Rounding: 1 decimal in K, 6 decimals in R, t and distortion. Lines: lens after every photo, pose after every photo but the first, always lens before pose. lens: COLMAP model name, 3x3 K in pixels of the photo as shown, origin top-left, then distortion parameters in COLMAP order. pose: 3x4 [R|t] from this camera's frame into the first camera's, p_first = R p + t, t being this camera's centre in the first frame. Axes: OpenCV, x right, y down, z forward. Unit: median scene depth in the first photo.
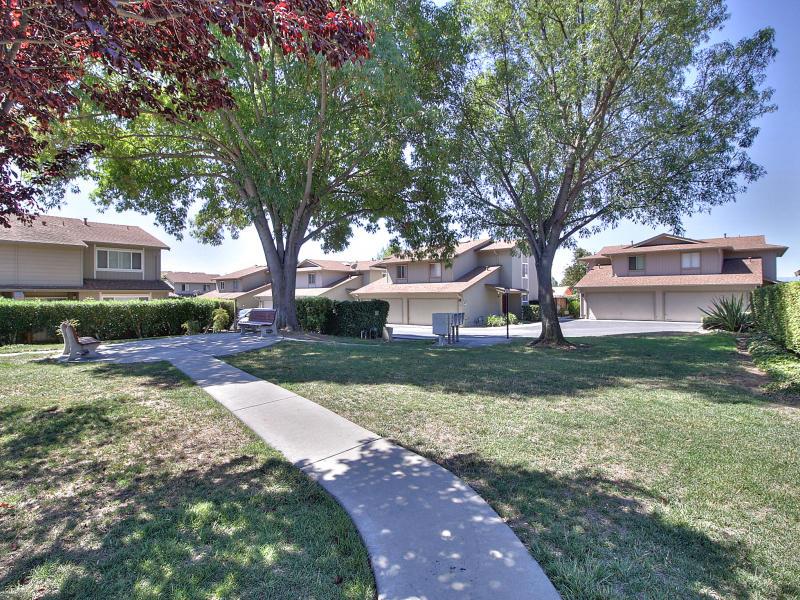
lens RADIAL K [[416.4, 0, 400.8], [0, 416.4, 293.1], [0, 0, 1]] dist [0.001689, -0.013008]
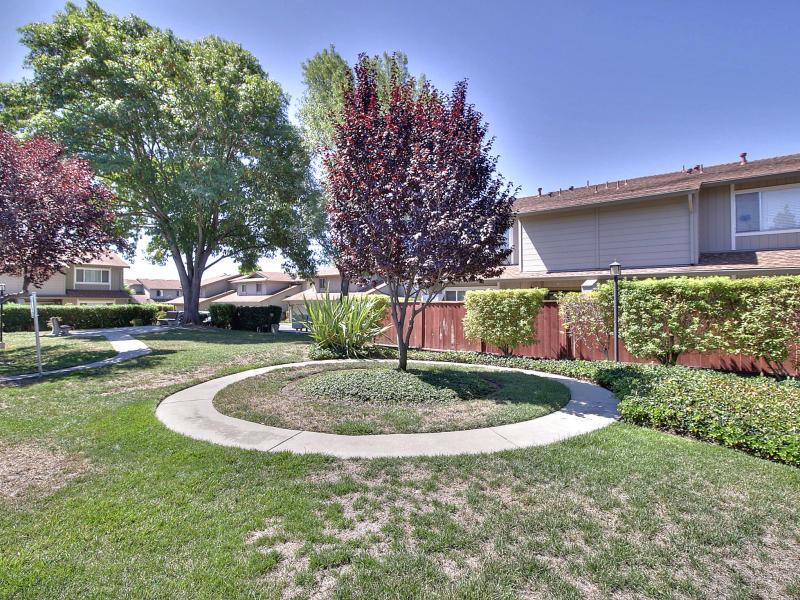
lens RADIAL K [[416.4, 0, 400.8], [0, 416.4, 293.1], [0, 0, 1]] dist [0.001689, -0.013008]
pose [[0.999757, 0.006792, 0.020965, 0.374107], [-0.006529, 0.999899, -0.012626, -0.012844], [-0.021049, 0.012486, 0.999700, -0.471039]]
